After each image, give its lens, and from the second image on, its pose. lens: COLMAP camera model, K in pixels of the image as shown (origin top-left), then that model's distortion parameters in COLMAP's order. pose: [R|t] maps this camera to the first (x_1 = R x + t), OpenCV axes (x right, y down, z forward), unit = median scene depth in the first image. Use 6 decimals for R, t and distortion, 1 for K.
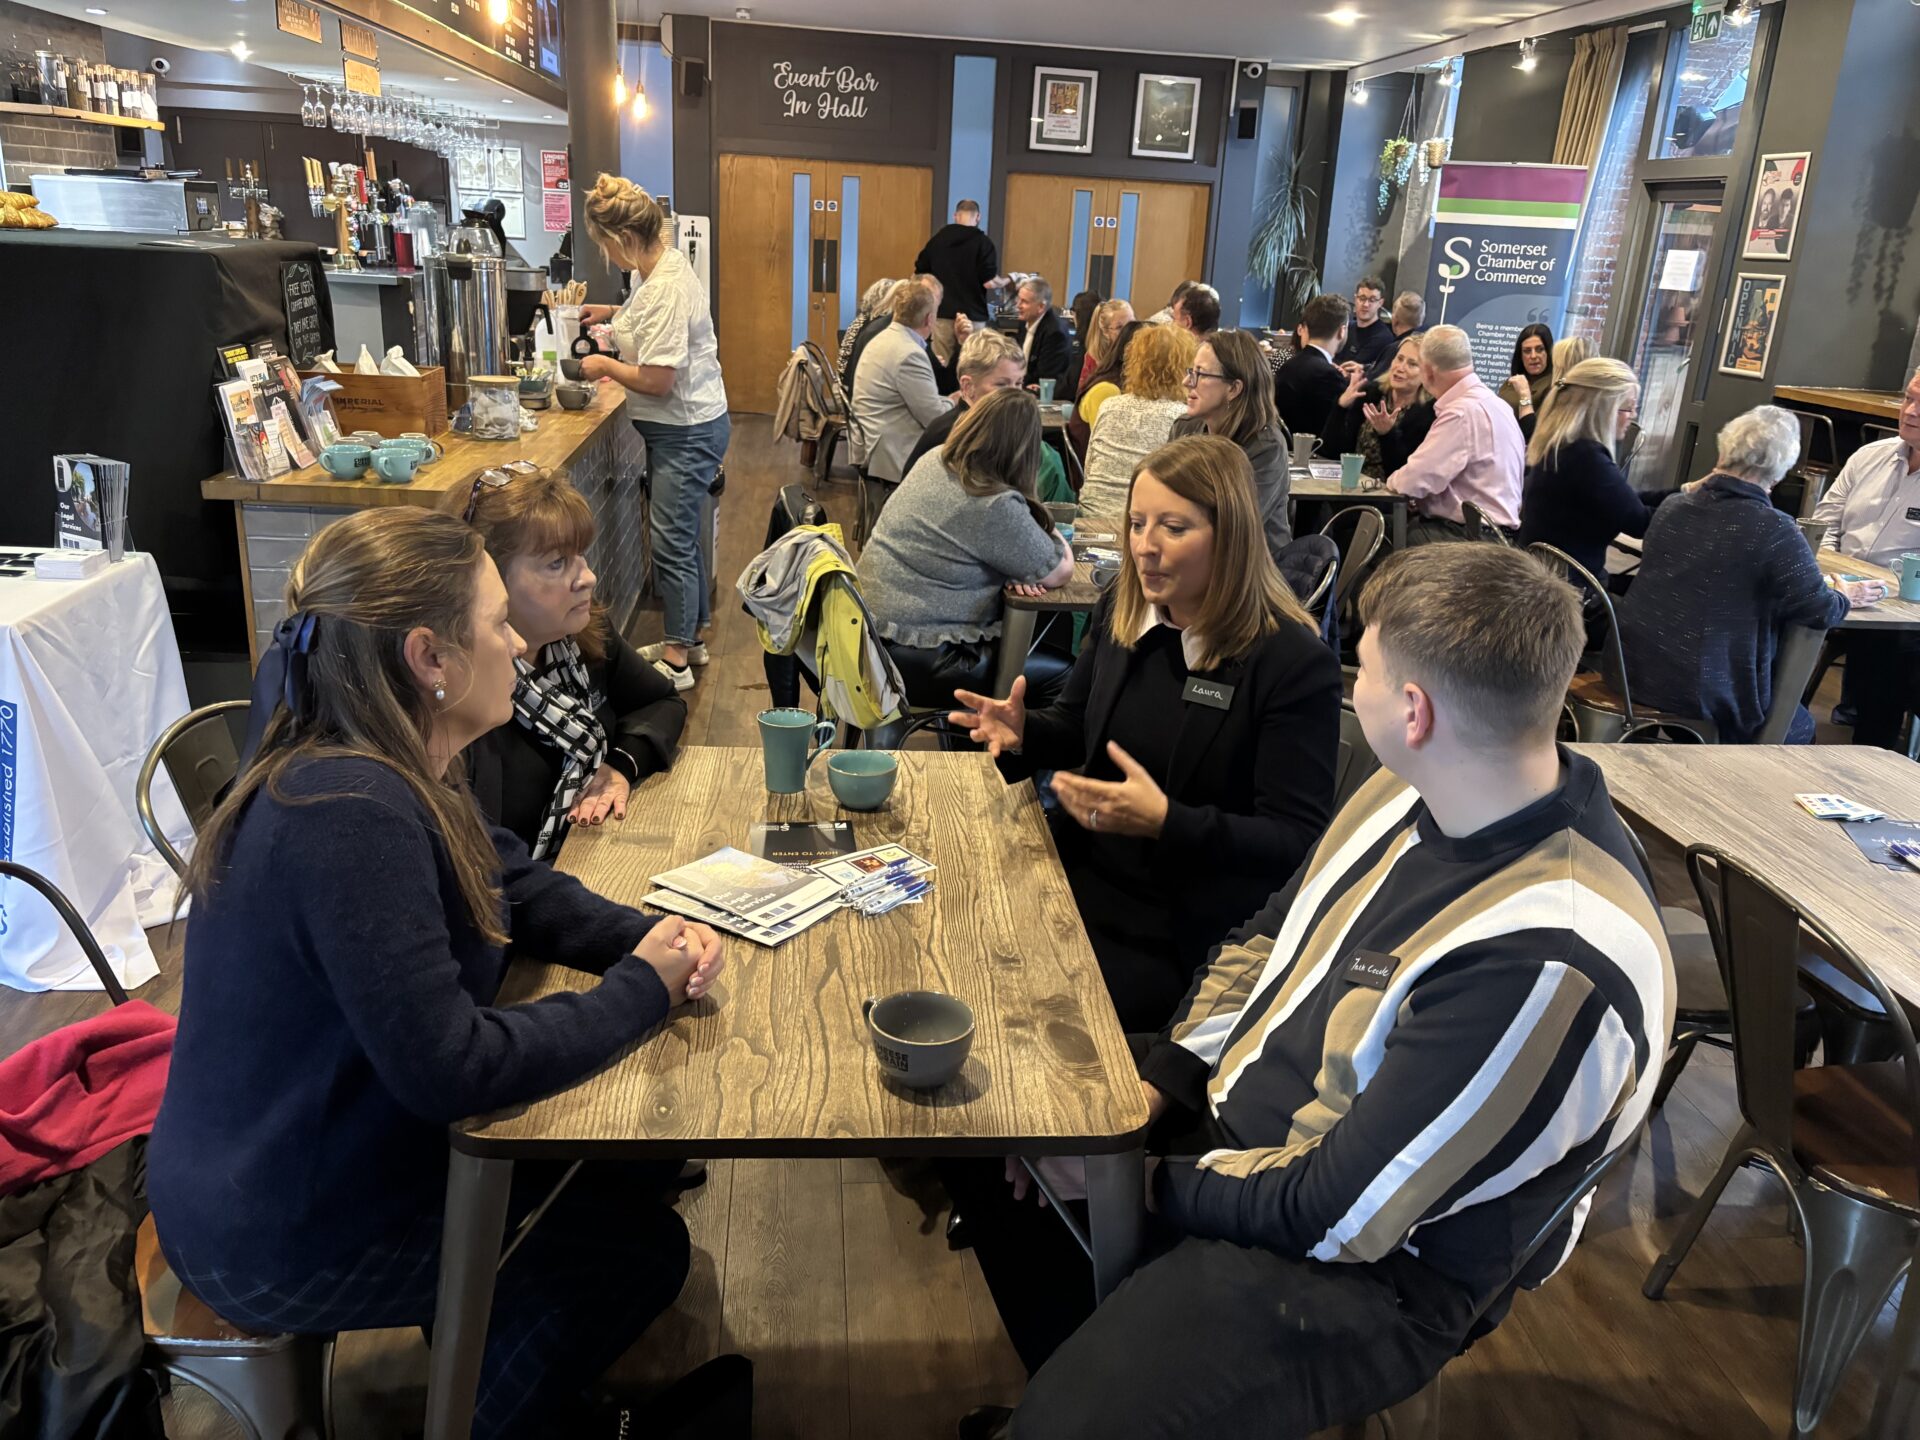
lens RADIAL K [[1468.0, 0, 971.2], [0, 1468.0, 719.9], [0, 0, 1]] dist [0.024498, -0.028553]
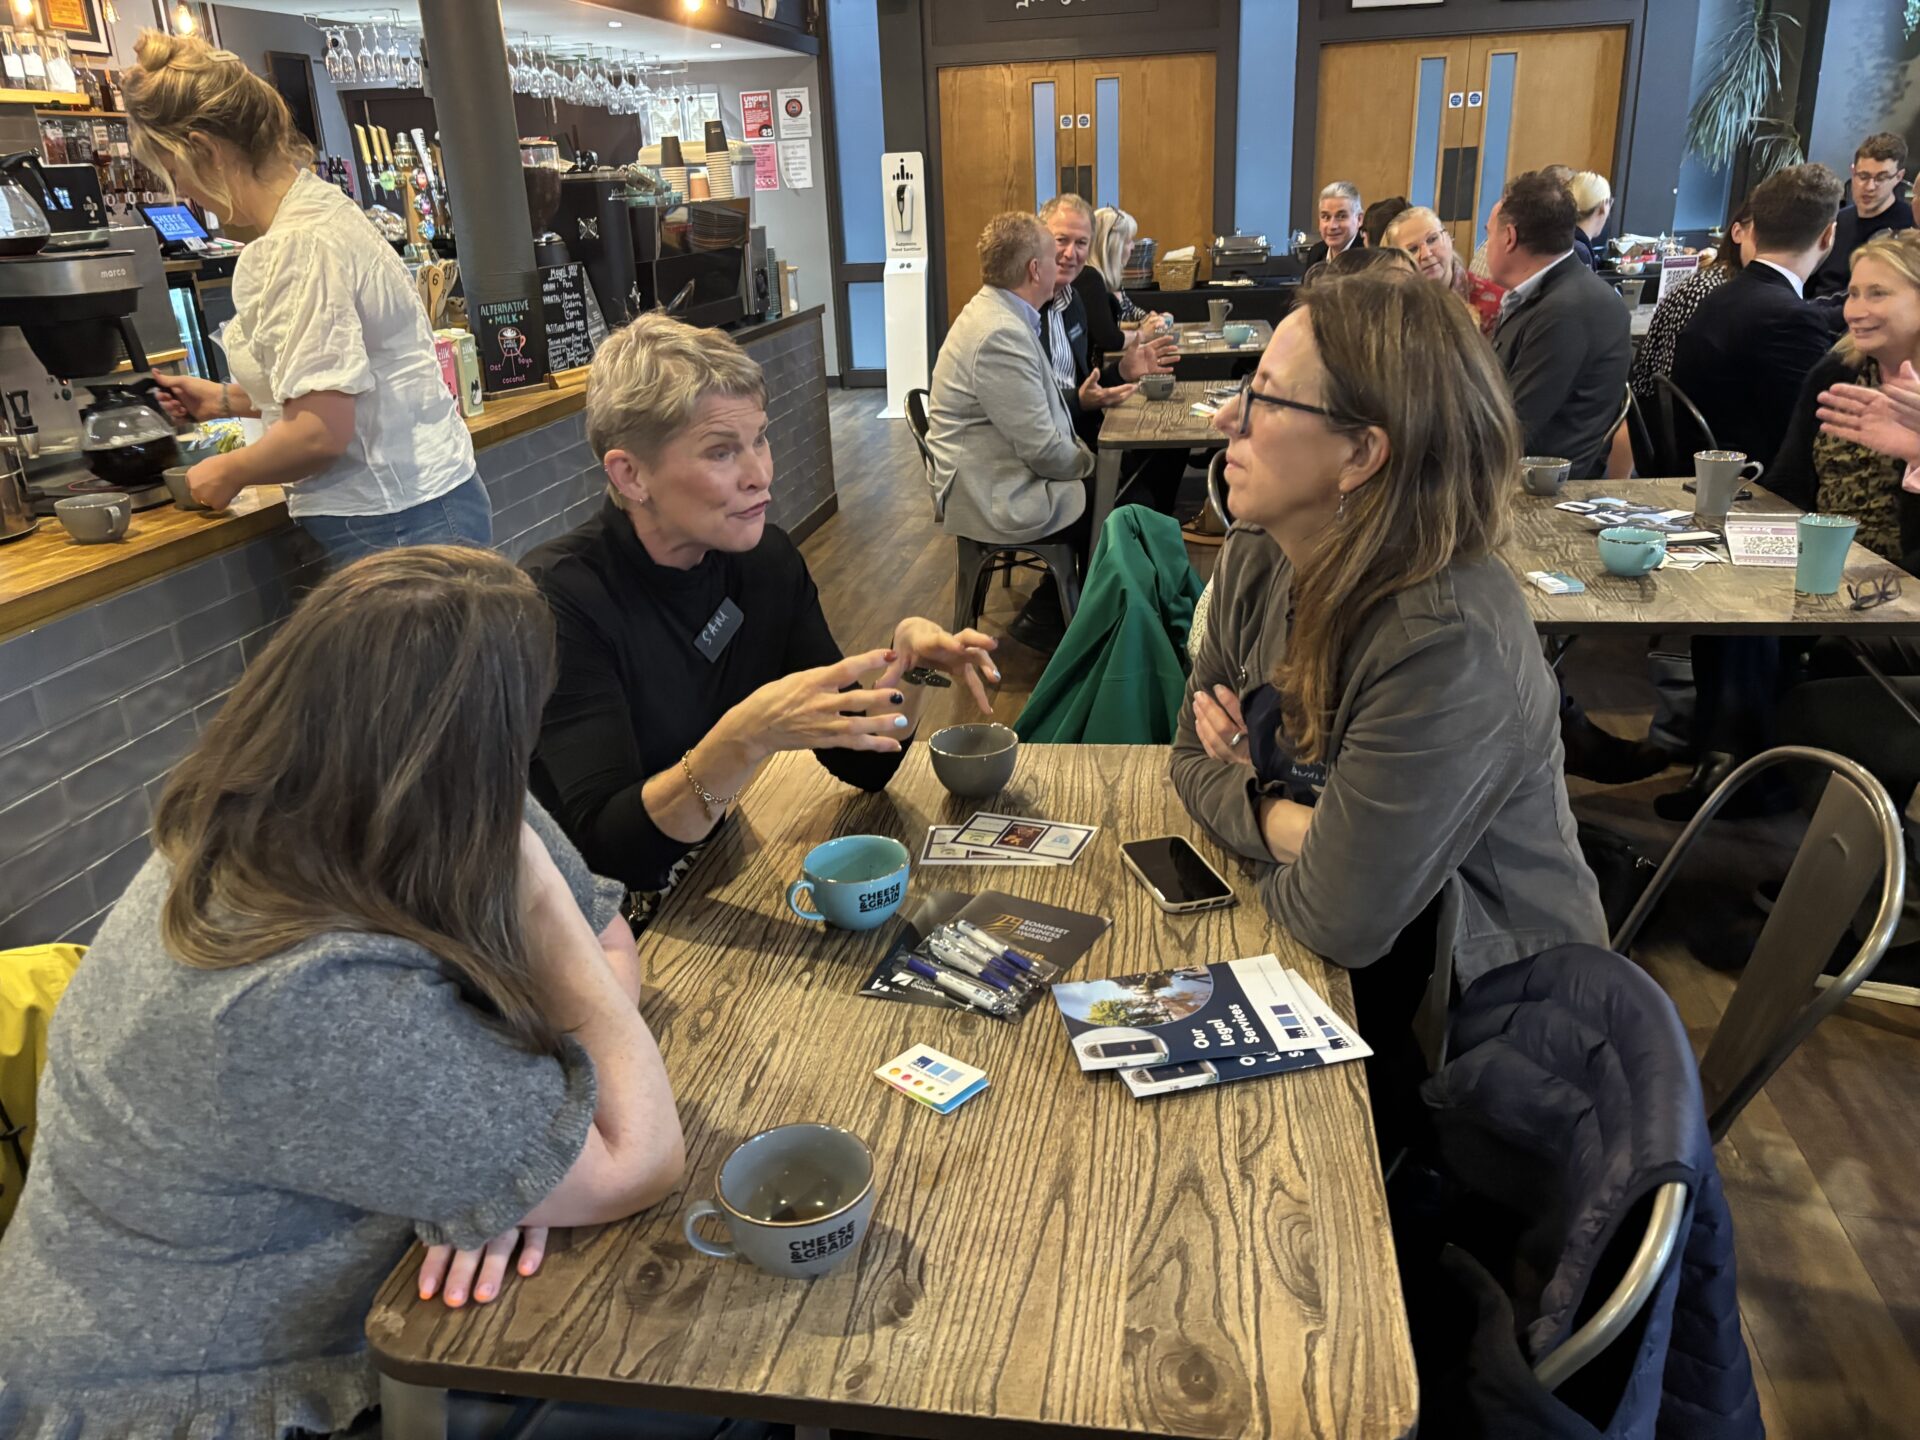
lens RADIAL K [[1468.0, 0, 946.1], [0, 1468.0, 719.7], [0, 0, 1]] dist [0.024498, -0.028553]
pose [[0.955007, 0.008067, -0.296473, 0.089746], [0.001837, 0.999450, 0.033112, -0.086070], [0.296577, -0.032167, 0.954467, 0.322881]]
